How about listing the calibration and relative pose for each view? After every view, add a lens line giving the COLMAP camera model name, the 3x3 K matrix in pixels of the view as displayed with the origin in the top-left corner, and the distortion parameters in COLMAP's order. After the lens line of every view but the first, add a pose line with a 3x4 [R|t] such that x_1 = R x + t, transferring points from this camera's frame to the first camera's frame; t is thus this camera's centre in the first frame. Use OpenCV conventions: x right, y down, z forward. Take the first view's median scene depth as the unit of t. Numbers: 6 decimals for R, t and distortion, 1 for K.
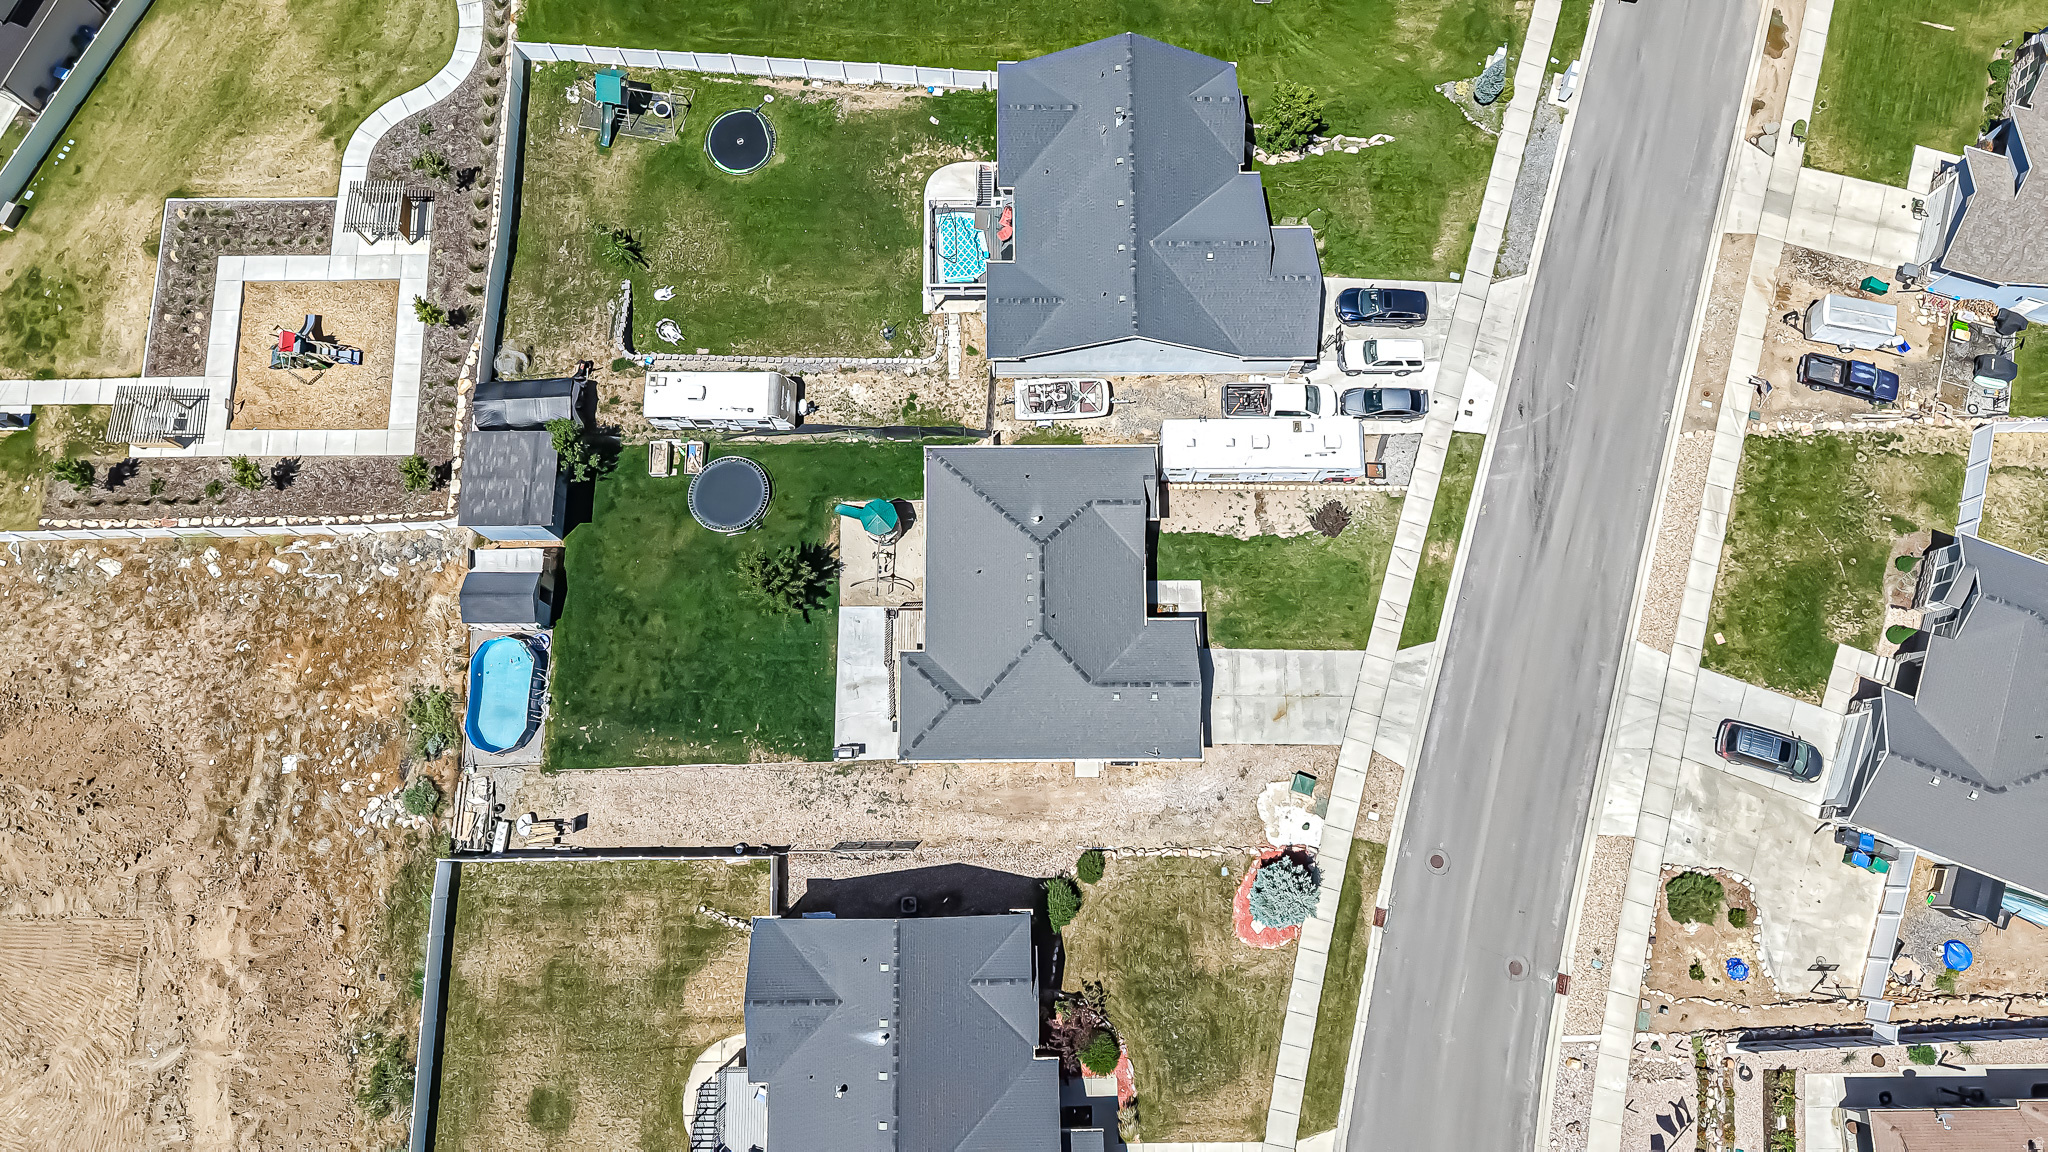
lens RADIAL K [[1372.8, 0, 1023.4], [0, 1372.8, 577.8], [0, 0, 1]] dist [0.035590, -0.042804]
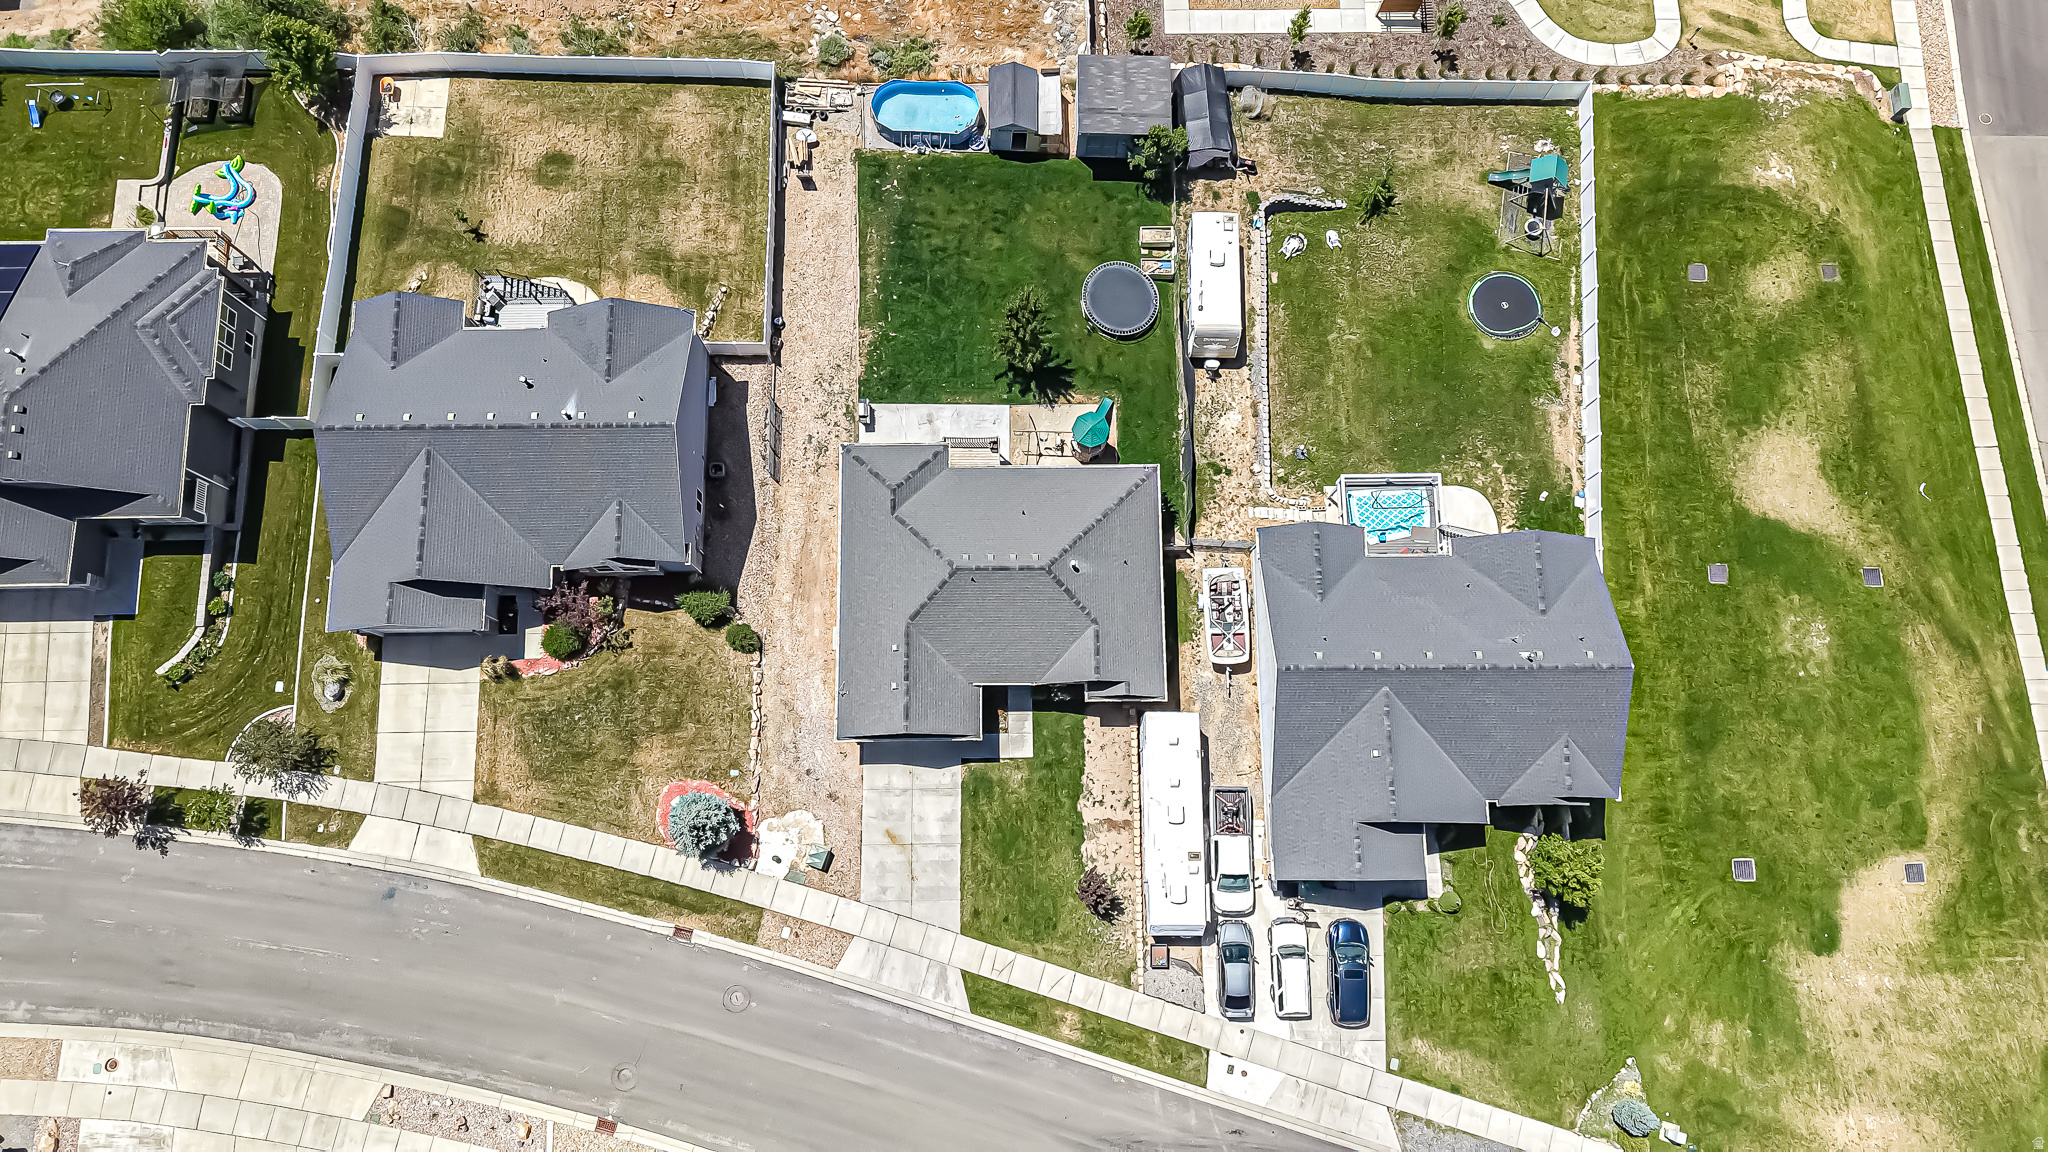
lens RADIAL K [[1373.4, 0, 1021.5], [0, 1373.4, 576.8], [0, 0, 1]] dist [0.030533, -0.030766]
pose [[0.001994, 0.976870, -0.213823, 0.209280], [-0.981937, 0.042368, 0.184404, -0.170990], [0.189198, 0.209593, 0.959310, 0.050879]]
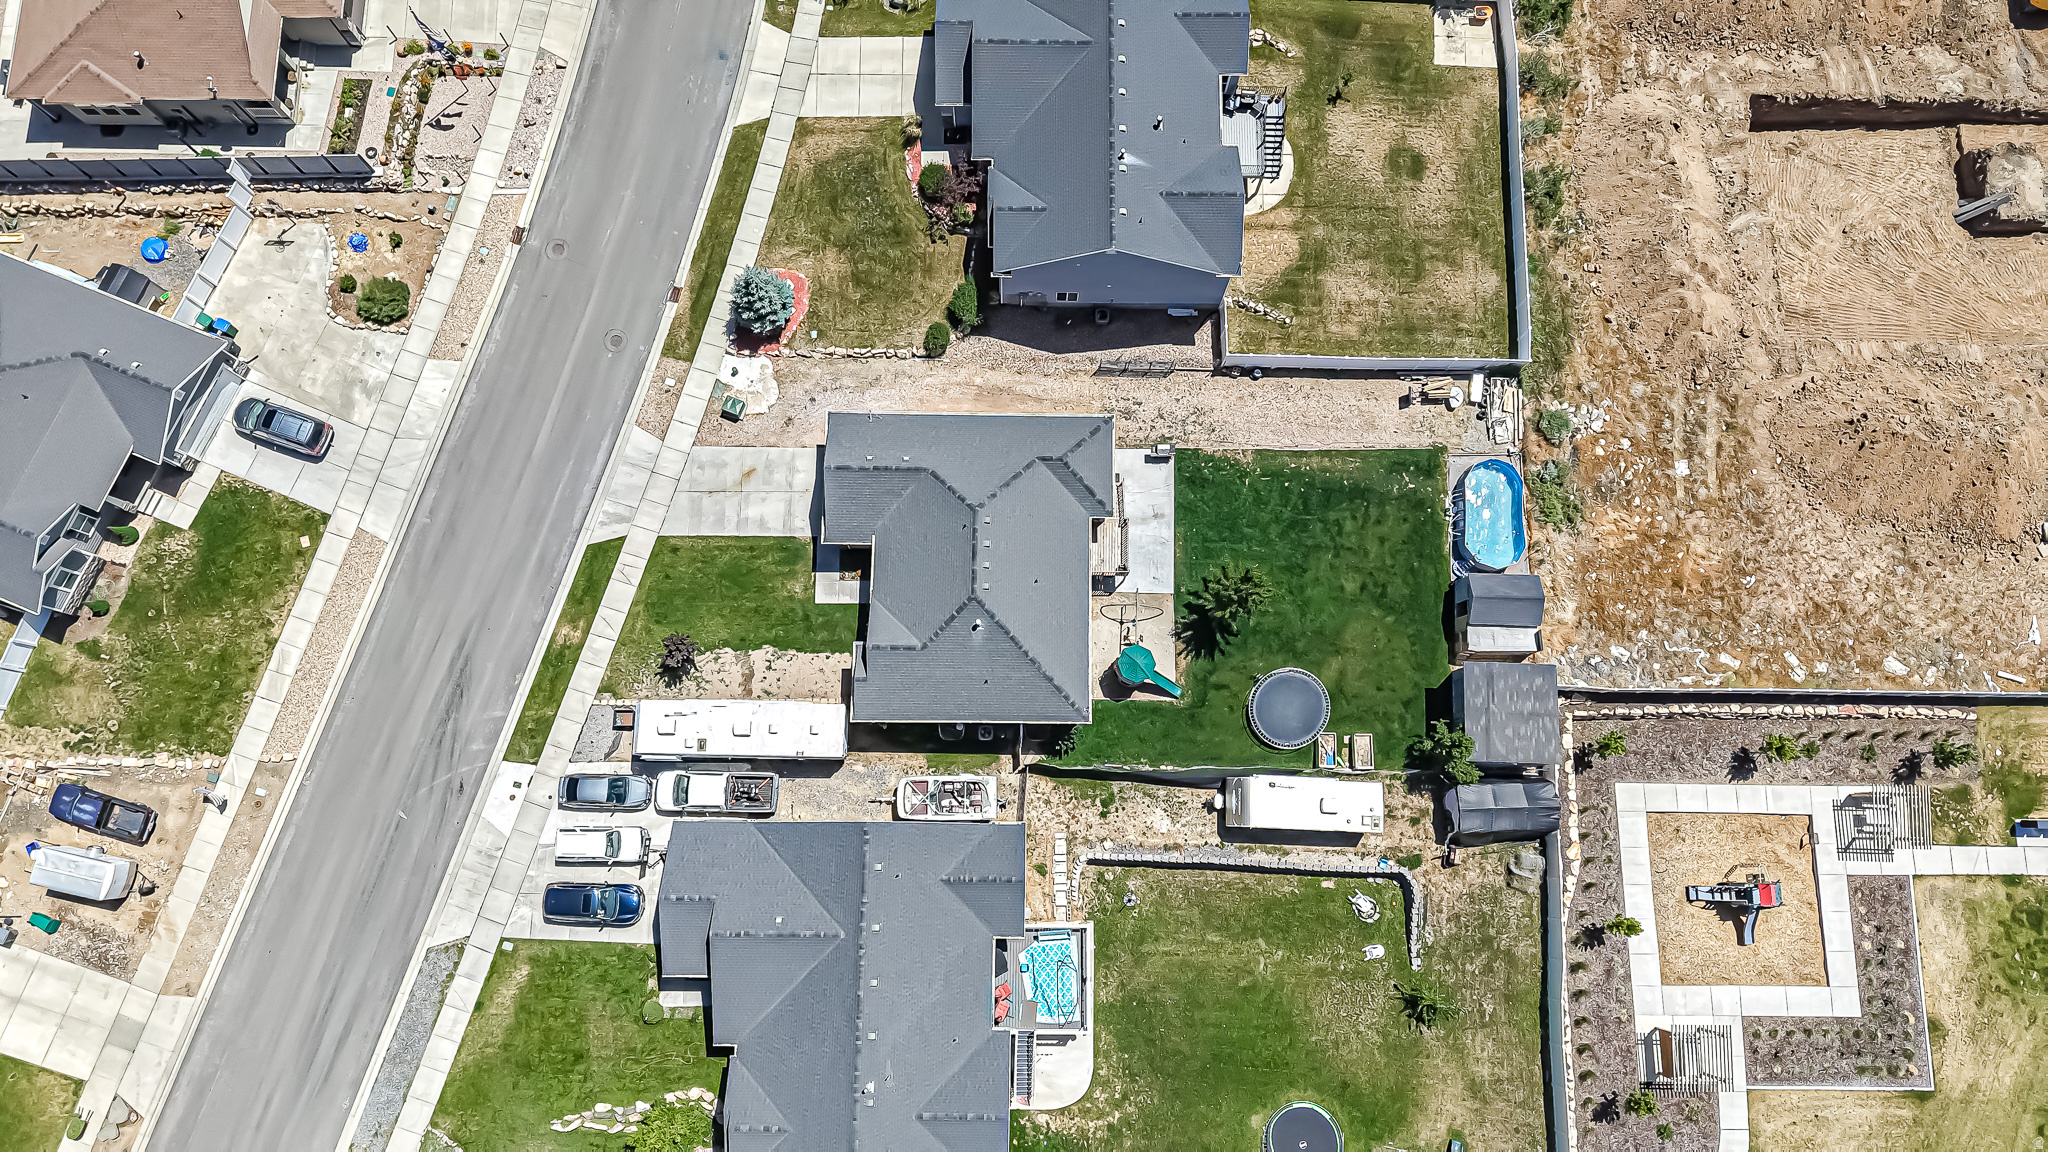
lens RADIAL K [[1372.8, 0, 1023.4], [0, 1372.8, 577.8], [0, 0, 1]] dist [0.035590, -0.042804]
pose [[-0.999562, -0.022779, -0.018905, -0.003511], [0.013497, -0.919101, 0.393791, -0.370600], [-0.026345, 0.393363, 0.919006, 0.065593]]
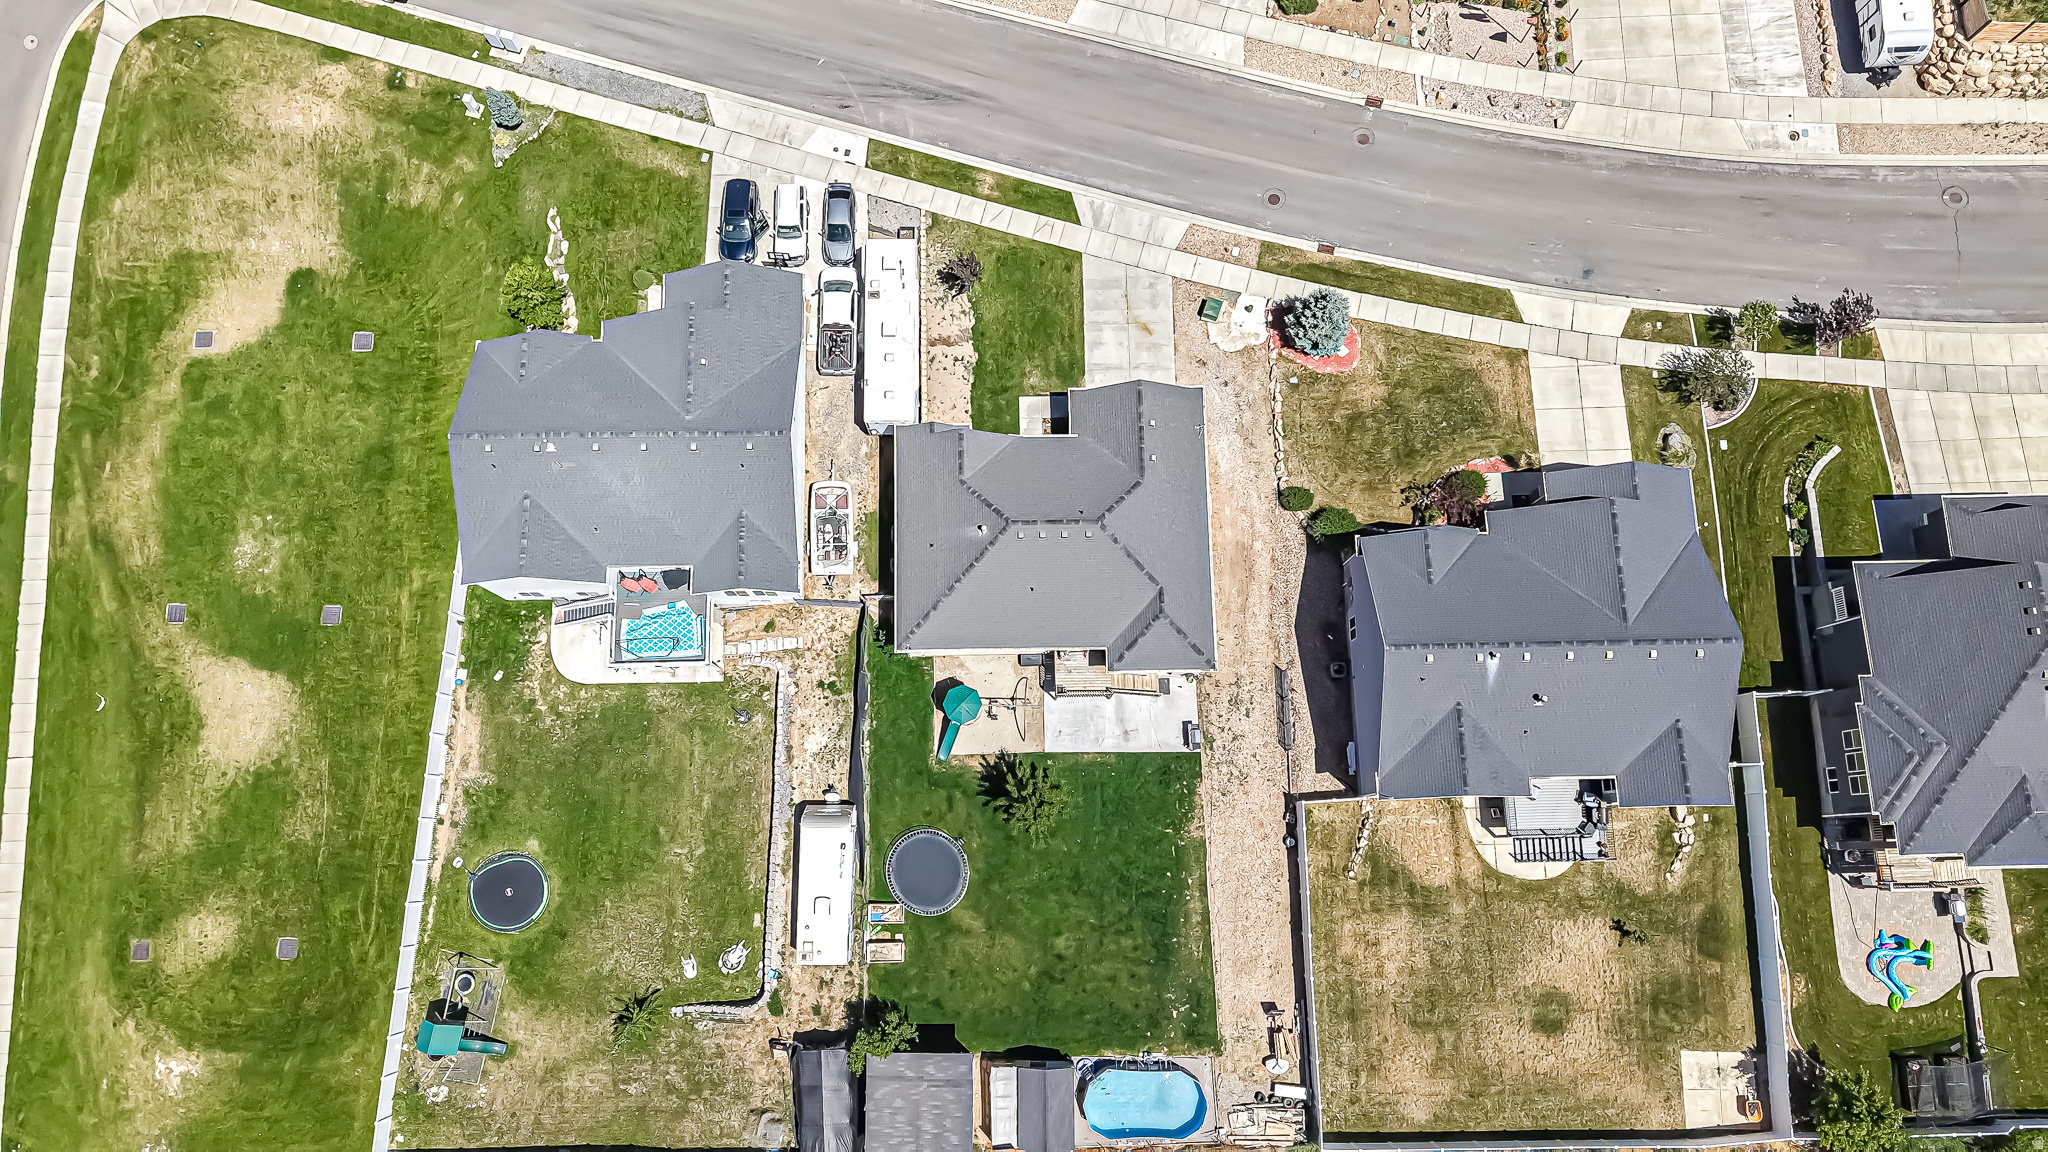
lens RADIAL K [[1372.8, 0, 1023.4], [0, 1372.8, 577.8], [0, 0, 1]] dist [0.035590, -0.042804]
pose [[-0.010009, -0.981378, 0.191824, -0.200723], [0.977199, 0.031088, 0.210039, -0.205595], [-0.212091, 0.189552, 0.958690, 0.034738]]
